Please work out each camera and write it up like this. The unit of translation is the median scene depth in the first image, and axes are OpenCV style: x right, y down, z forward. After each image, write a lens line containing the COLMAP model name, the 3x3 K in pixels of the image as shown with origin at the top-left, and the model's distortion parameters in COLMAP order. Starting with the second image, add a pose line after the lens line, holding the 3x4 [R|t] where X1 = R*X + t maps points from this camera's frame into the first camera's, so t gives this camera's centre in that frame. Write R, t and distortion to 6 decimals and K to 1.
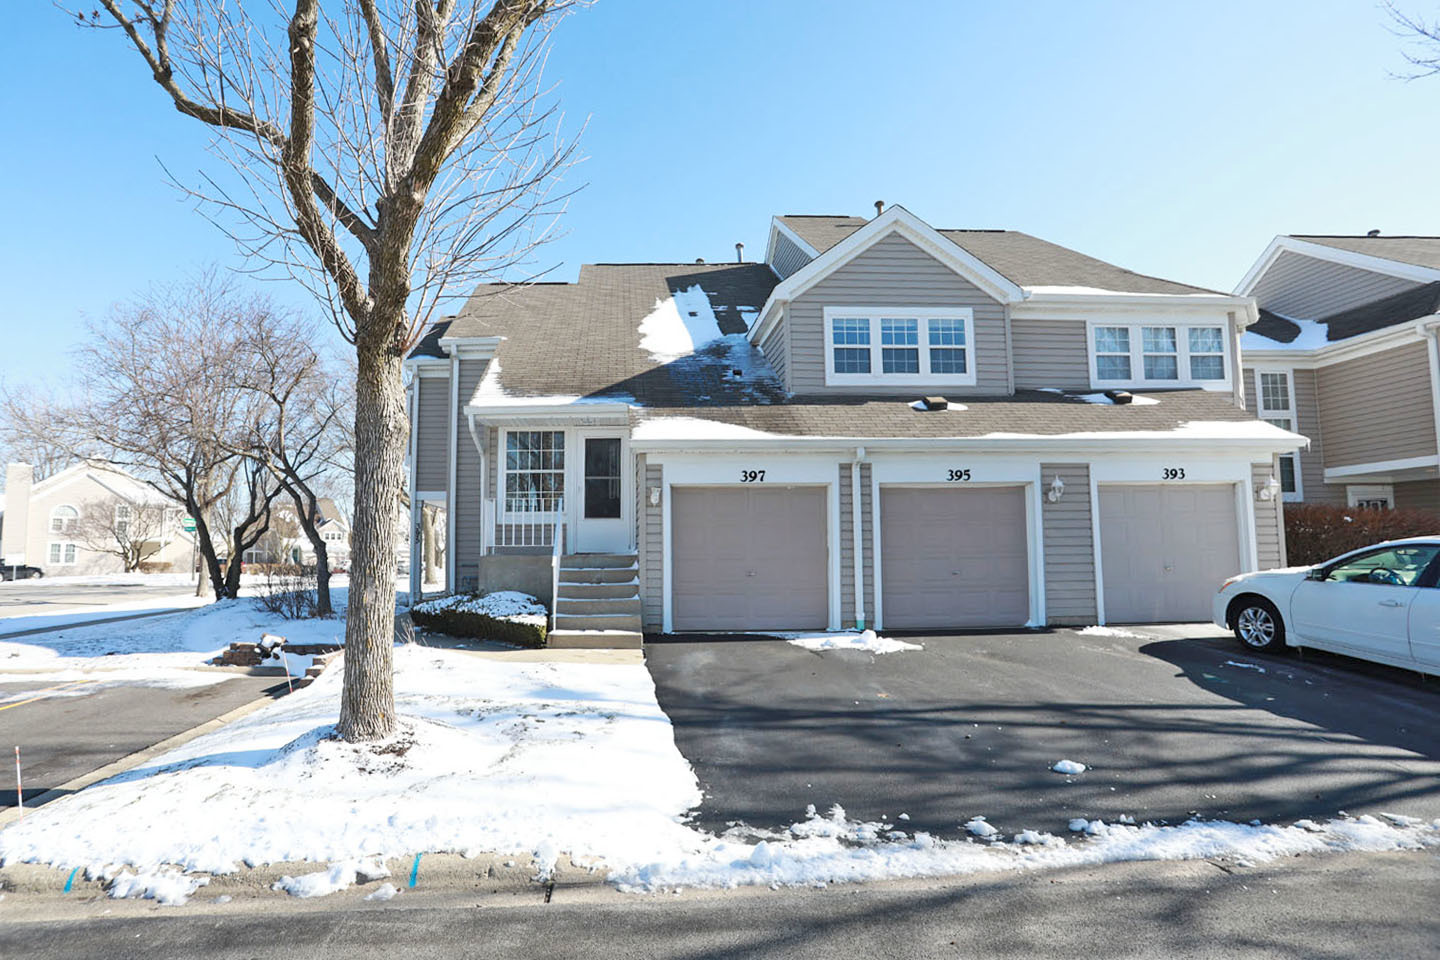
lens RADIAL K [[722.6, 0, 715.1], [0, 722.6, 486.0], [0, 0, 1]] dist [-0.002861, 0.010192]
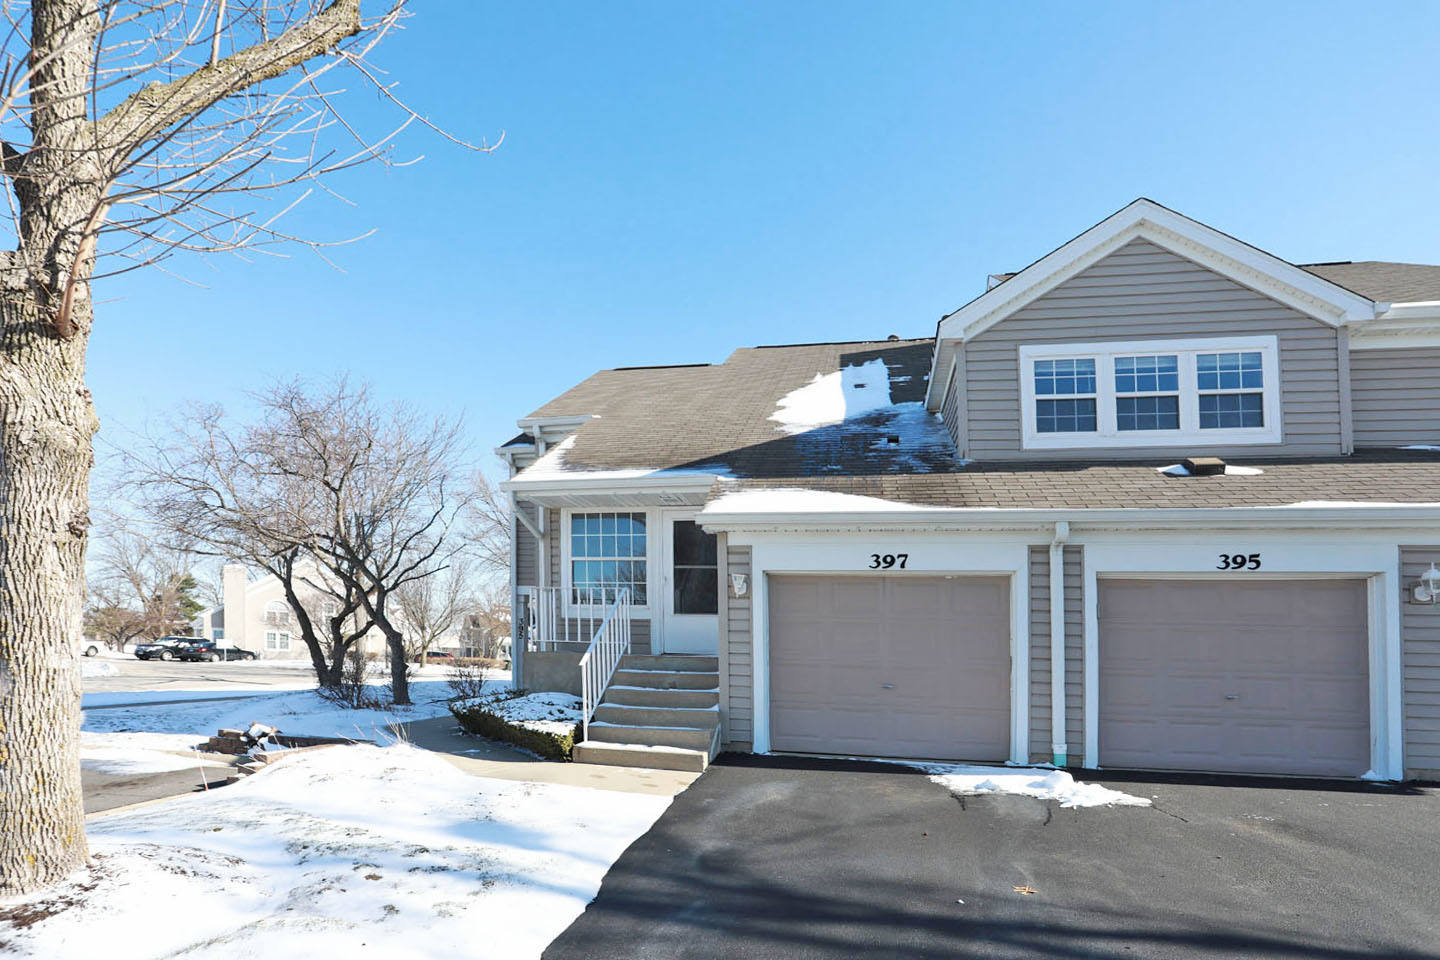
lens RADIAL K [[710.1, 0, 597.4], [0, 710.1, 619.1], [0, 0, 1]] dist [-0.027539, 0.010182]
pose [[0.907142, 0.009799, -0.420711, 0.072871], [0.006643, 0.999271, 0.037600, 0.014708], [0.420773, -0.036903, 0.906415, 0.145608]]
